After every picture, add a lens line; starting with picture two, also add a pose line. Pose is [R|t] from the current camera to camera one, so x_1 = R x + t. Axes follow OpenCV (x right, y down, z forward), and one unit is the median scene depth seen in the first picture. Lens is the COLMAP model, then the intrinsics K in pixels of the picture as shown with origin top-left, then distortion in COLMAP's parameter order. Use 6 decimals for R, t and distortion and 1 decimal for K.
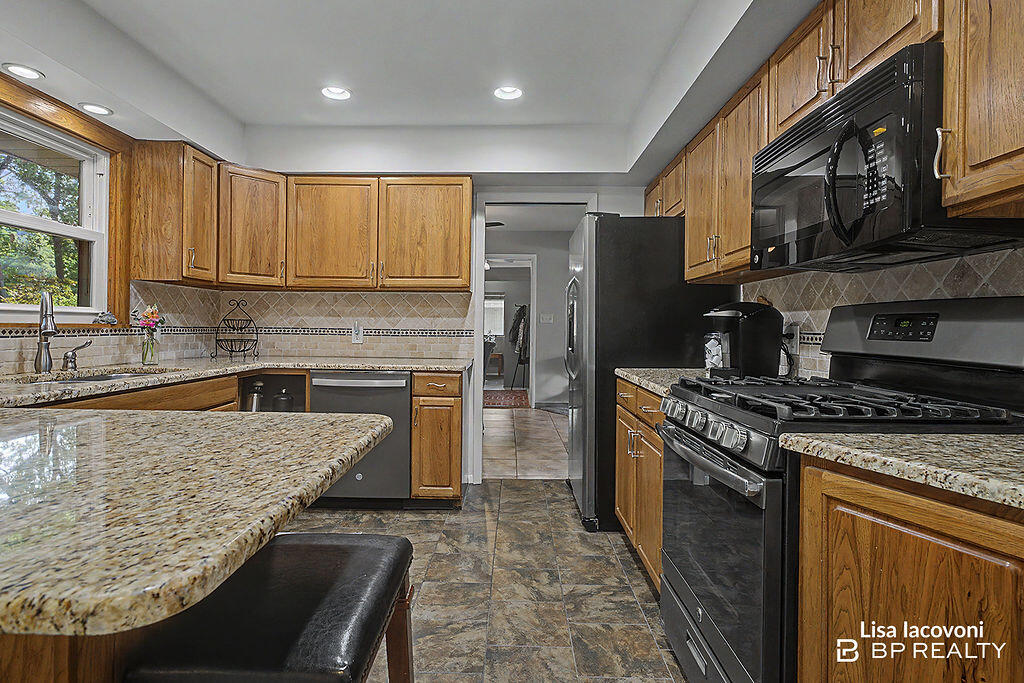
lens RADIAL K [[501.4, 0, 518.1], [0, 501.4, 332.5], [0, 0, 1]] dist [0.000812, -0.000502]
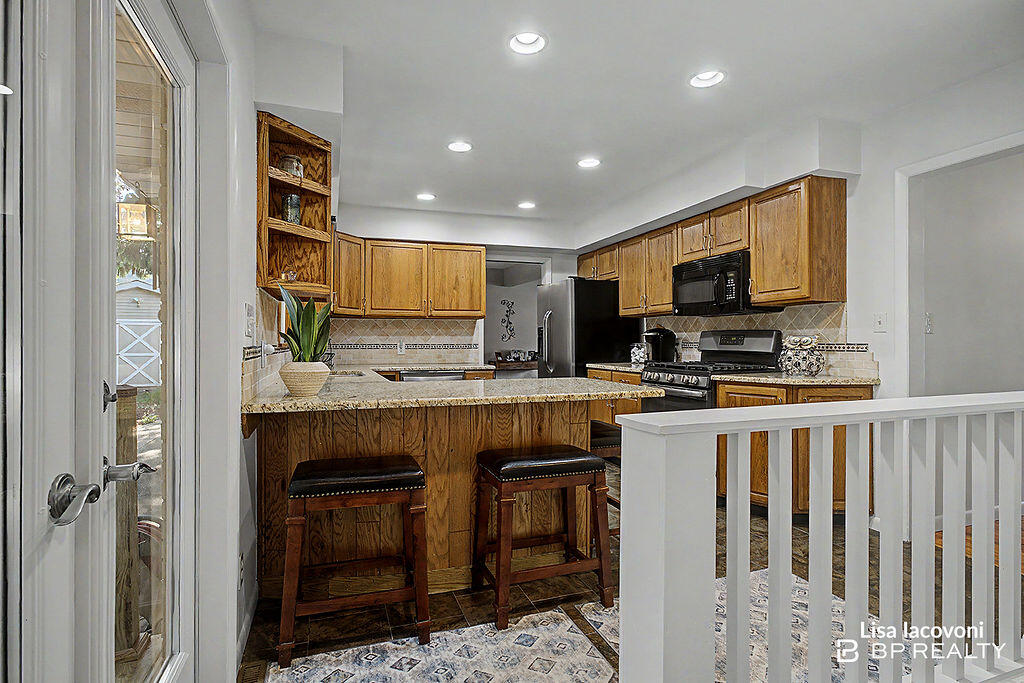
lens RADIAL K [[501.4, 0, 501.4], [0, 501.4, 344.7], [0, 0, 1]] dist [0.000812, -0.000502]
pose [[0.937578, -0.016113, 0.347402, -0.722224], [0.016593, 0.999861, 0.001592, -0.004994], [-0.347379, 0.004271, 0.937715, -0.595018]]
